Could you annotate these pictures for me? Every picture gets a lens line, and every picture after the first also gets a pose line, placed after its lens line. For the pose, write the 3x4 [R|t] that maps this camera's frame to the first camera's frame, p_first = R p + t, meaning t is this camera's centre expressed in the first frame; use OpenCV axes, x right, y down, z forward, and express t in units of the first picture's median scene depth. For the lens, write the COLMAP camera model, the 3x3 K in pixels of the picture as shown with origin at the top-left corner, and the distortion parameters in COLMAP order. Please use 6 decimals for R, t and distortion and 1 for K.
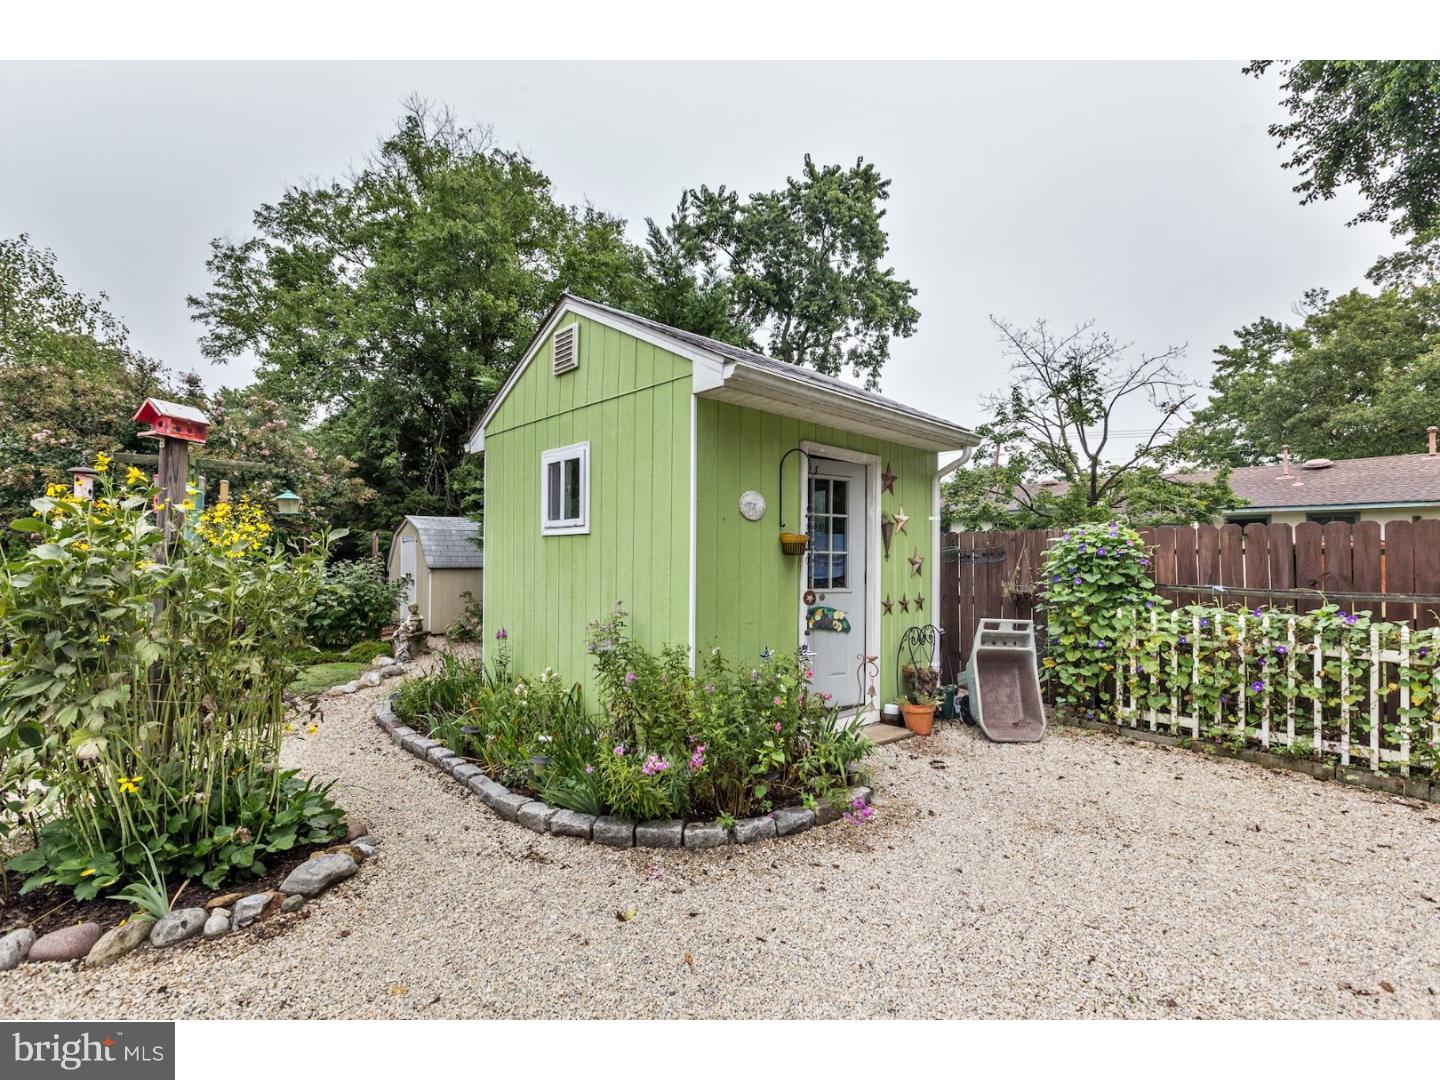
lens RADIAL K [[650.3, 0, 717.1], [0, 650.3, 544.0], [0, 0, 1]] dist [-0.001473, -0.000306]
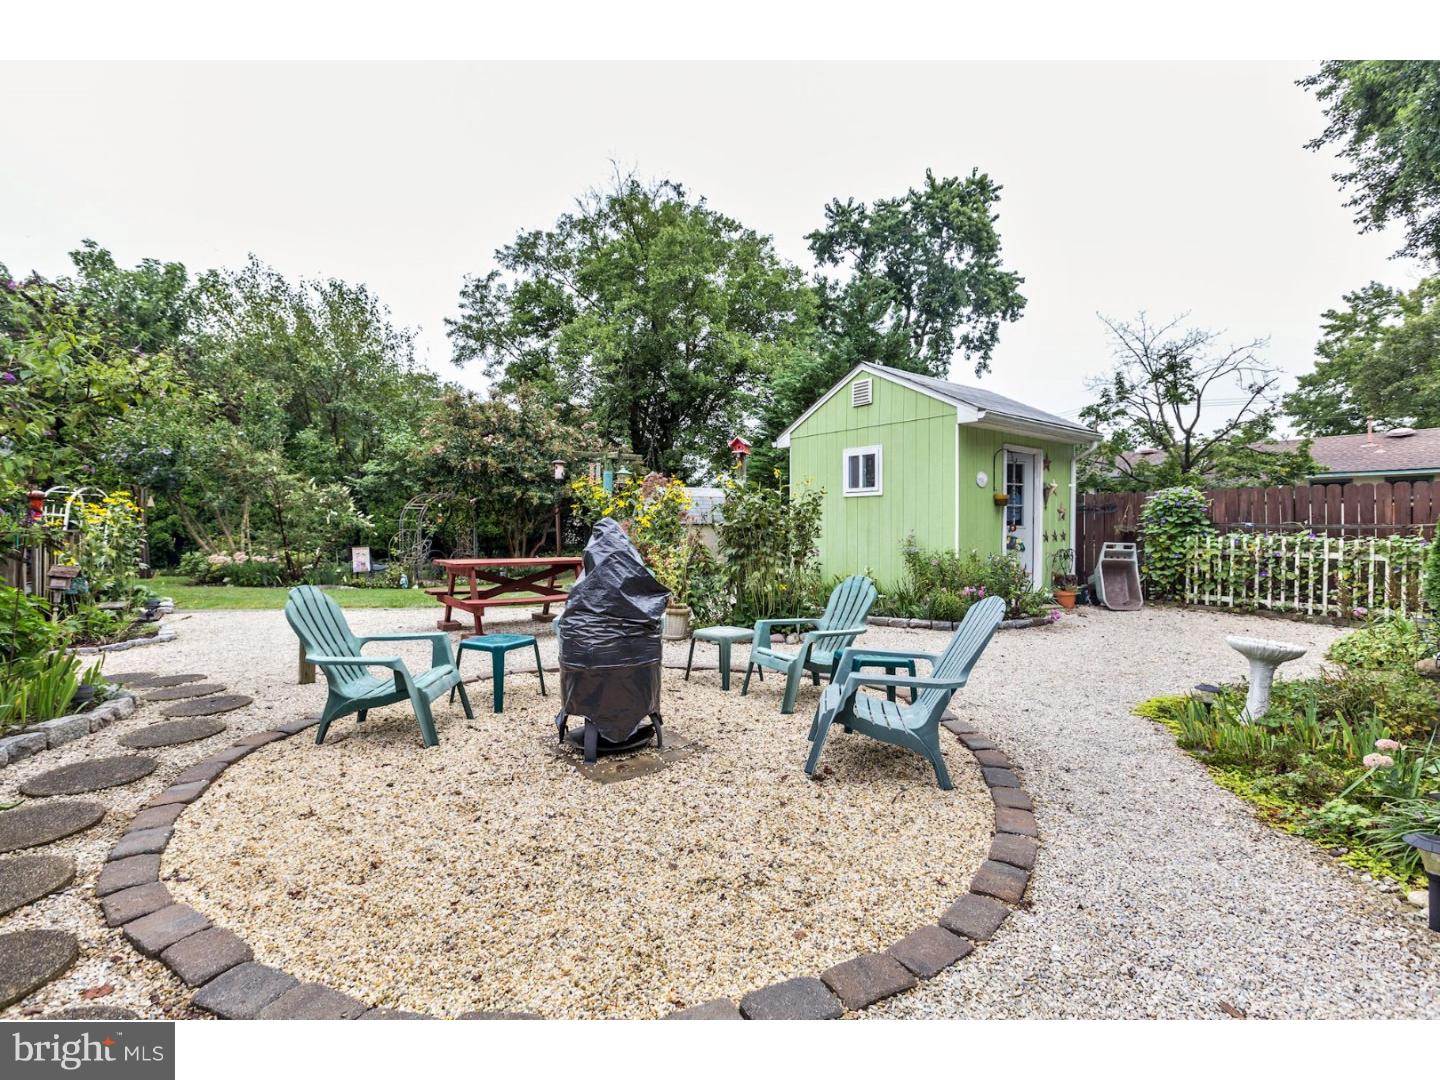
lens RADIAL K [[646.6, 0, 732.3], [0, 646.6, 530.9], [0, 0, 1]] dist [-0.004656, -0.001095]
pose [[0.995040, -0.003020, -0.099430, -0.139375], [0.005869, 0.999580, 0.028369, 0.009526], [0.099303, -0.028812, 0.994640, -0.275671]]
